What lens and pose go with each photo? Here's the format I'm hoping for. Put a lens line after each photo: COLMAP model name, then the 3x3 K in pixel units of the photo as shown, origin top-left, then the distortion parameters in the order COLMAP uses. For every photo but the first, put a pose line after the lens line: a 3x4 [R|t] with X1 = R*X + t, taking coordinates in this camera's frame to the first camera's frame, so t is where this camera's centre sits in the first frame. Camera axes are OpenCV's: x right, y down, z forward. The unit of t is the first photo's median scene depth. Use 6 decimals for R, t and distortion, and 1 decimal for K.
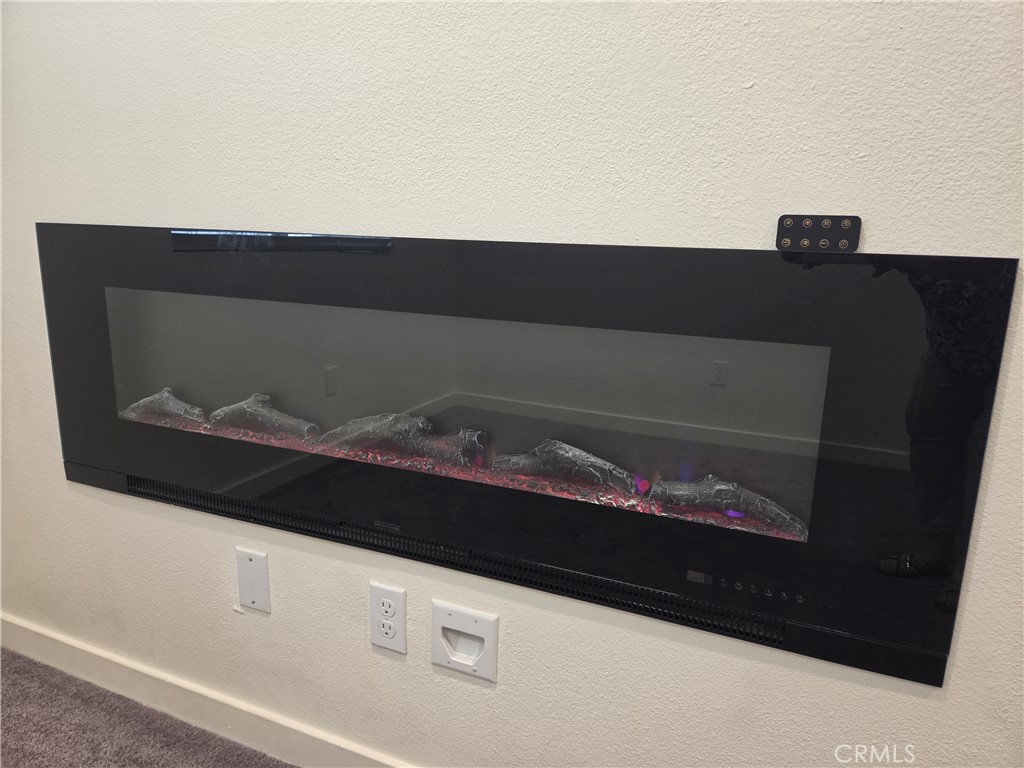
lens RADIAL K [[696.3, 0, 515.8], [0, 696.3, 378.2], [0, 0, 1]] dist [0.069233, -0.069295]
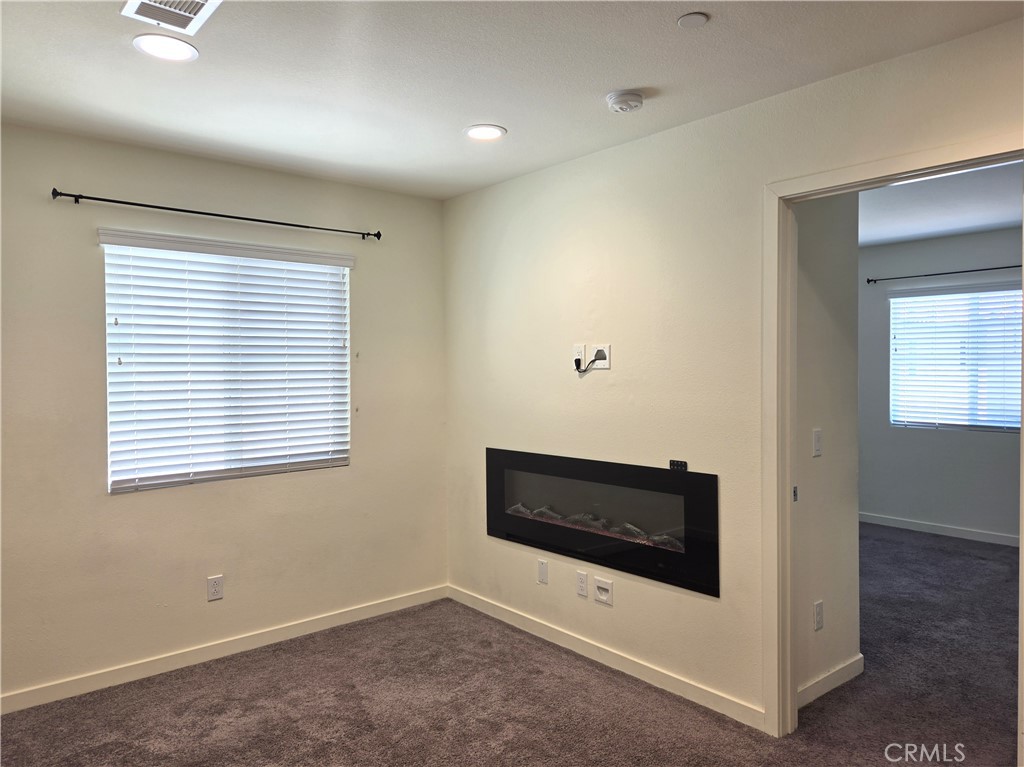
lens RADIAL K [[696.3, 0, 515.8], [0, 696.3, 377.7], [0, 0, 1]] dist [0.069233, -0.069295]
pose [[0.896675, -0.034159, -0.441370, 0.951729], [-0.060000, 0.978441, -0.197618, 0.092805], [0.438605, 0.203681, 0.875294, -1.998487]]
